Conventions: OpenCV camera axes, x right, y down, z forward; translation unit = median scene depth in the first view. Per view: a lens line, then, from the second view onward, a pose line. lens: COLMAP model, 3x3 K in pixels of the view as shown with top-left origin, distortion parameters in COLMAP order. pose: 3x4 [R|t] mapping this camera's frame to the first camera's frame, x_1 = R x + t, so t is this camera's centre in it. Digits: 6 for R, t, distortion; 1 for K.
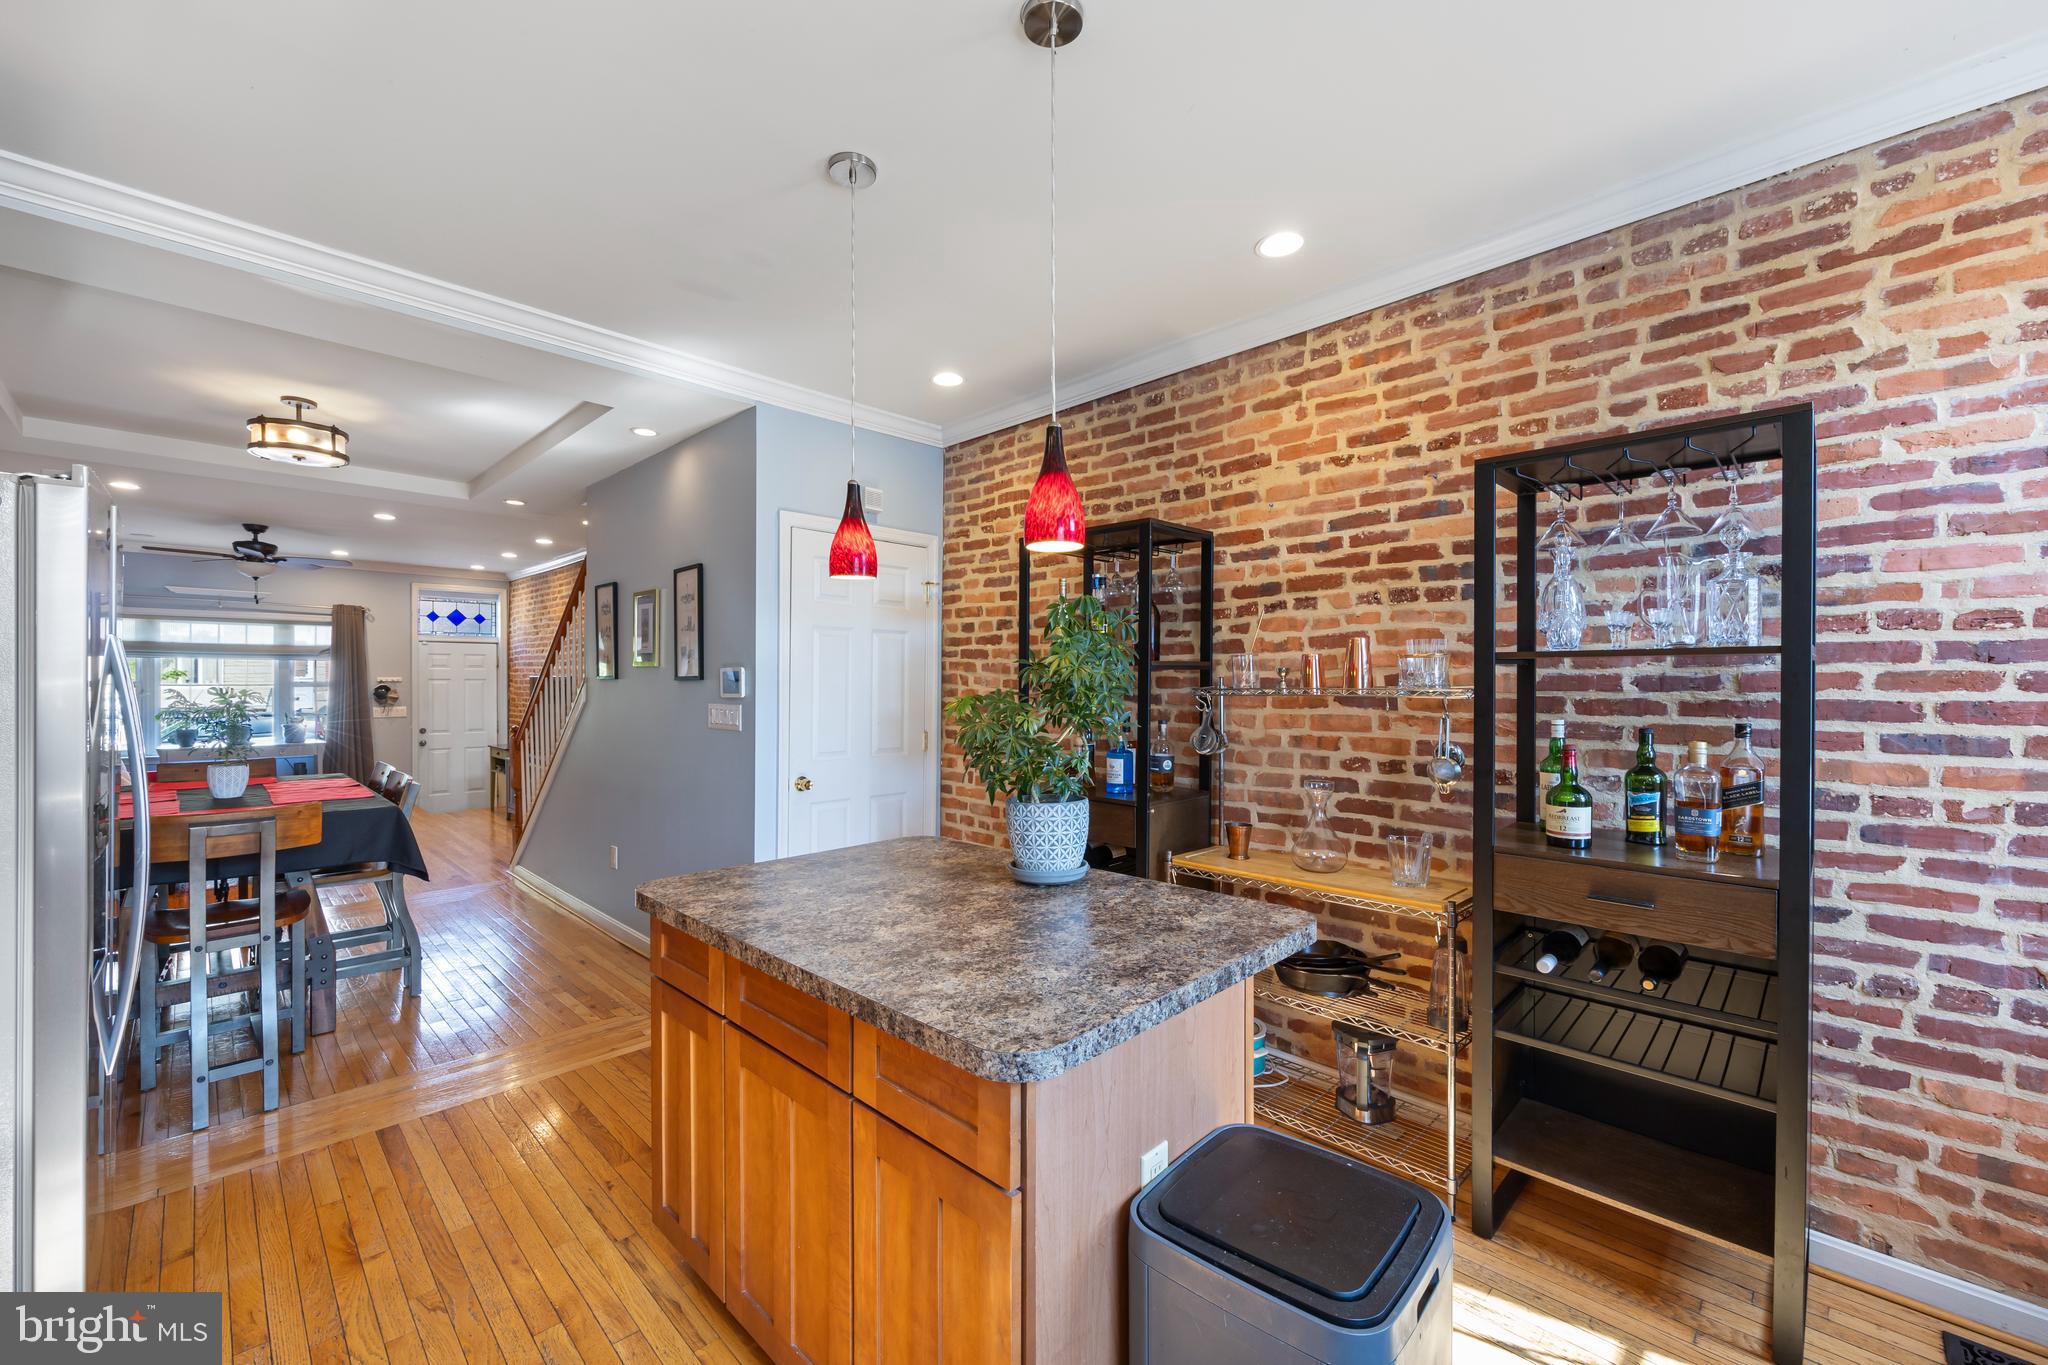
lens RADIAL K [[821.9, 0, 1012.4], [0, 821.9, 680.4], [0, 0, 1]] dist [0.000827, 0.000214]
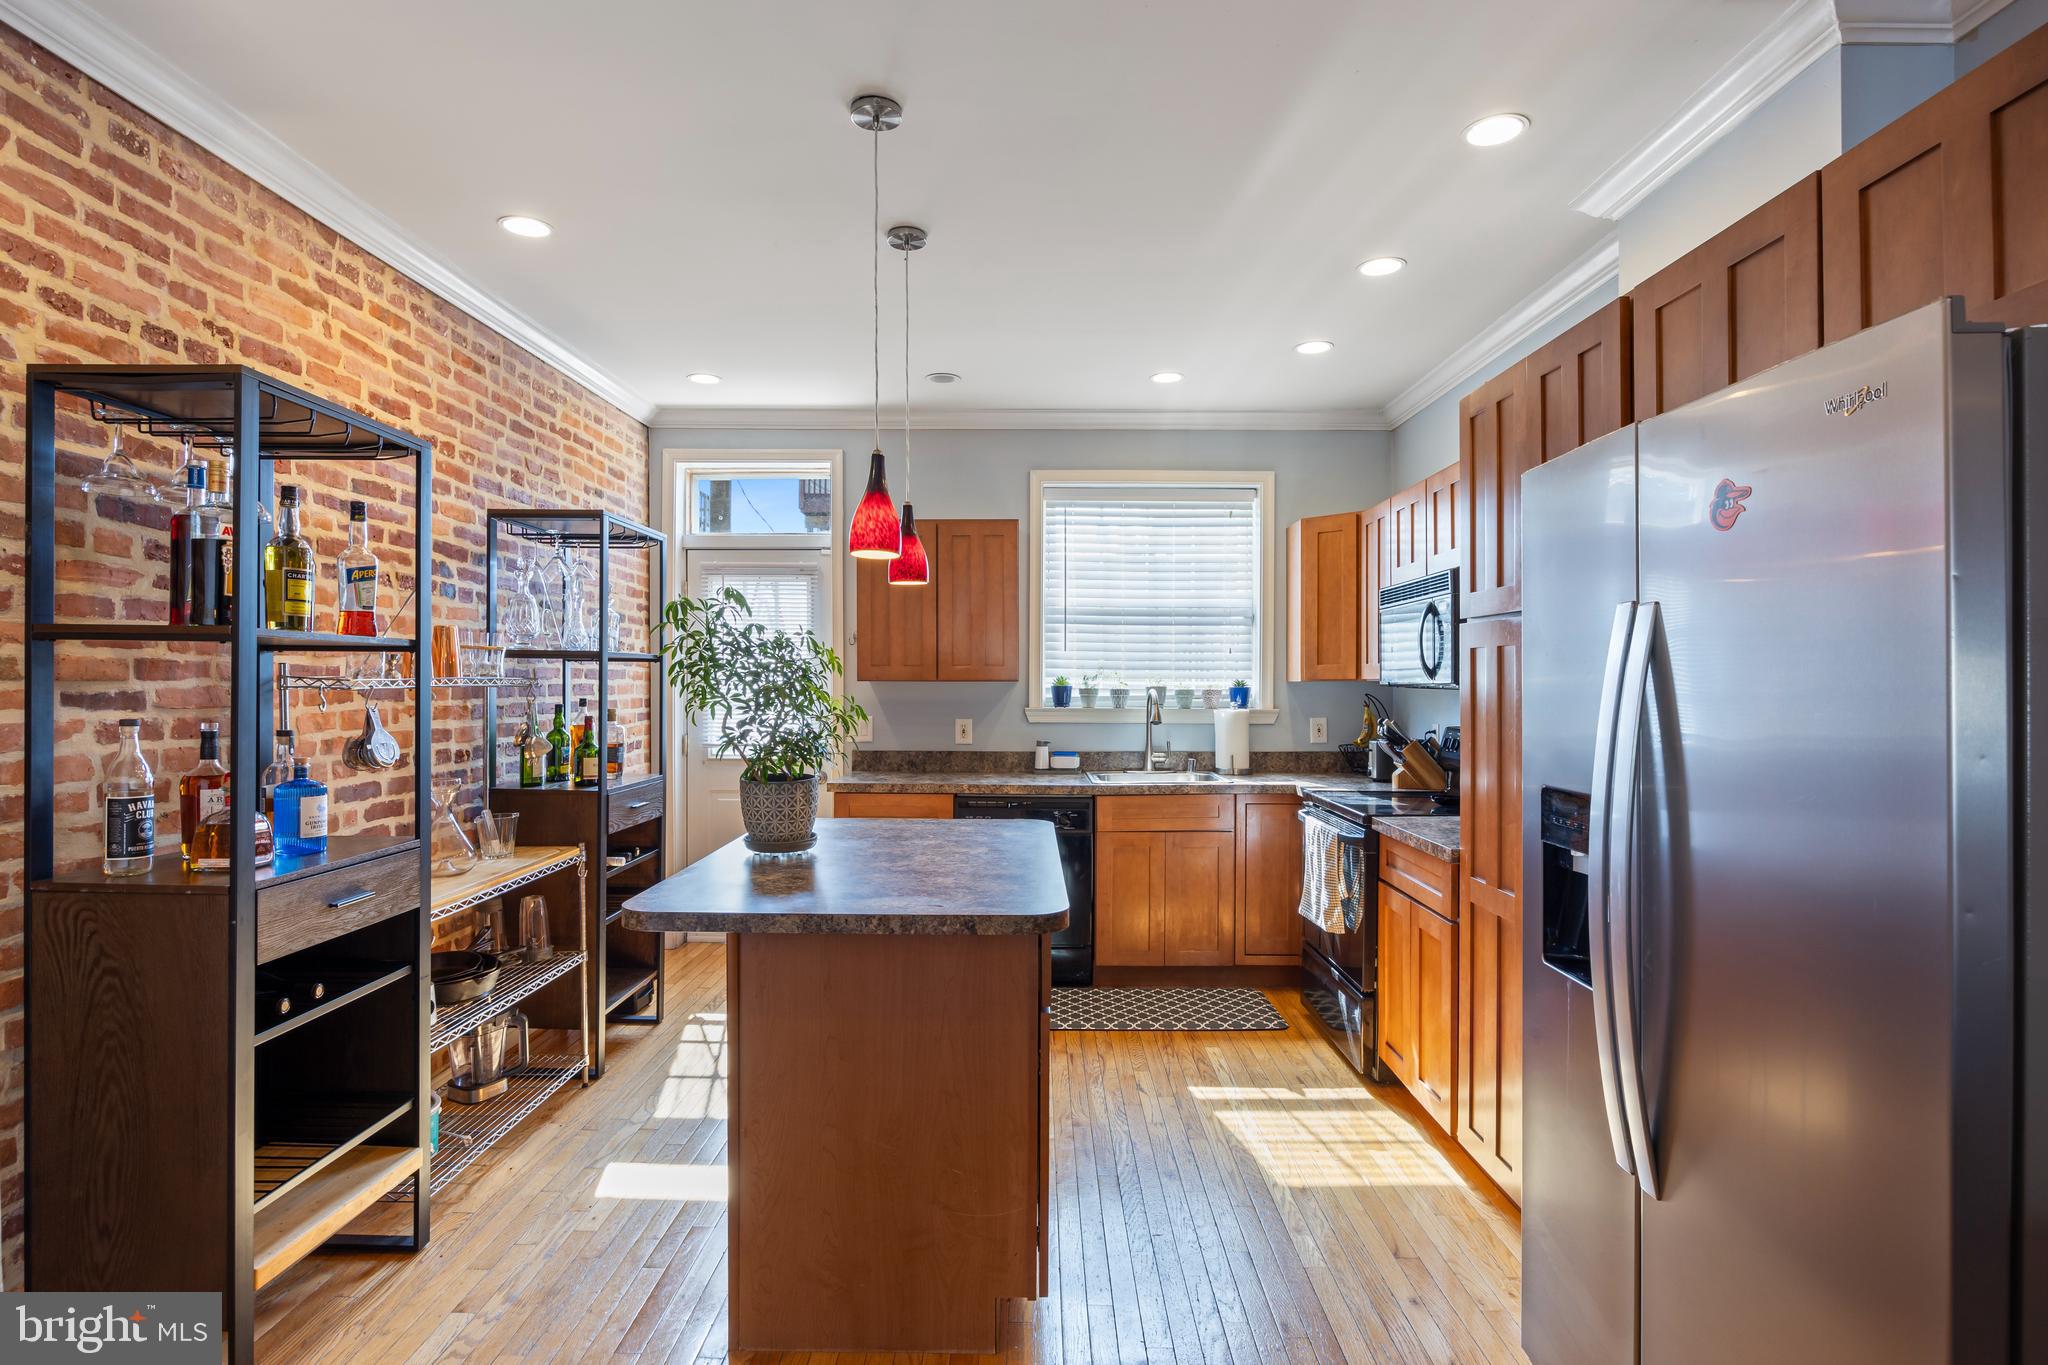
lens RADIAL K [[1059.6, 0, 1020.0], [0, 1059.6, 673.0], [0, 0, 1]] dist [0.001643, 0.000204]
pose [[-0.707915, 0.003736, 0.706288, -0.727776], [-0.000631, 0.999982, -0.005922, 0.008351], [-0.706297, -0.004638, -0.707900, 1.089507]]
